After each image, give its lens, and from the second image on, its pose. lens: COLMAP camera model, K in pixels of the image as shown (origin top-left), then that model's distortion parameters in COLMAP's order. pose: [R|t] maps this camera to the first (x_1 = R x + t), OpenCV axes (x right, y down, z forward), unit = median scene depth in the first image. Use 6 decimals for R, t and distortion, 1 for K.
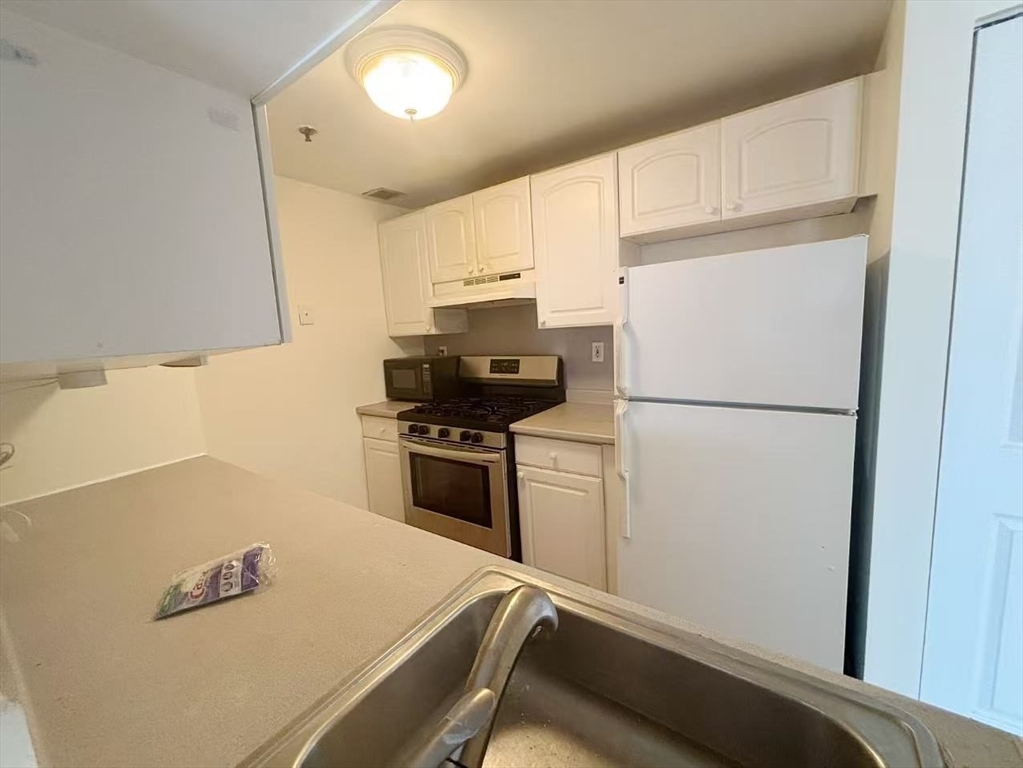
lens RADIAL K [[415.3, 0, 506.6], [0, 415.3, 384.2], [0, 0, 1]] dist [-0.000586, -0.000550]
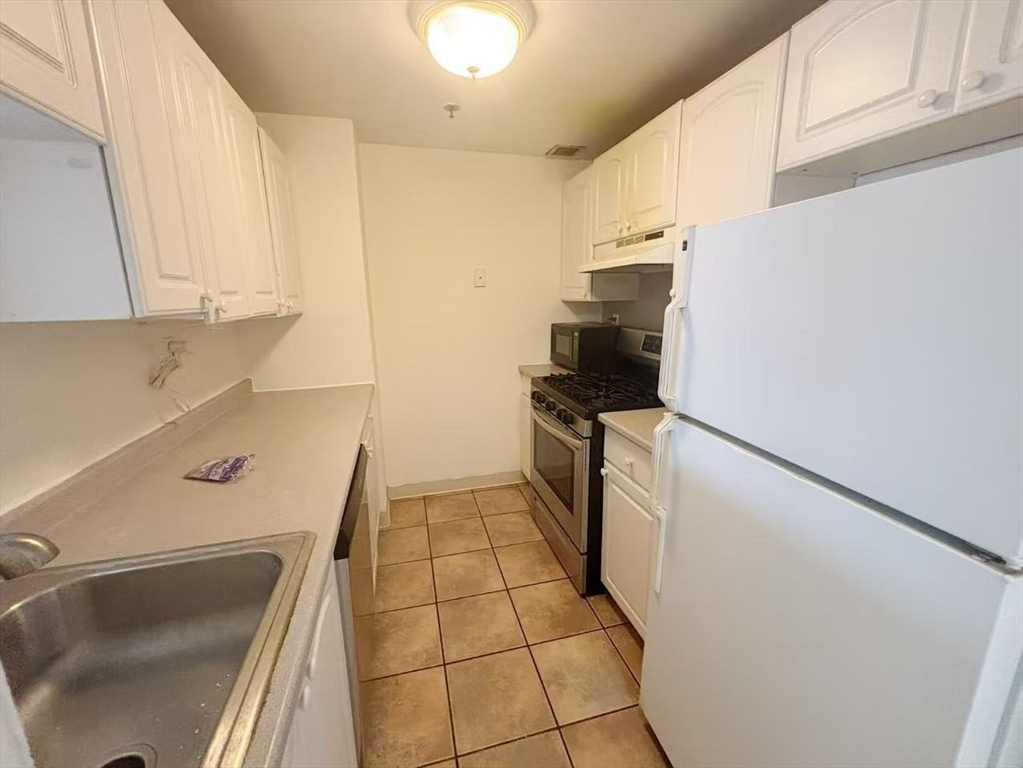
lens RADIAL K [[415.3, 0, 506.7], [0, 415.3, 384.2], [0, 0, 1]] dist [-0.000586, -0.000550]
pose [[0.760206, 0.184045, -0.623068, 0.336567], [-0.117422, 0.982164, 0.146850, -0.058036], [0.638983, -0.038475, 0.768258, 0.176661]]
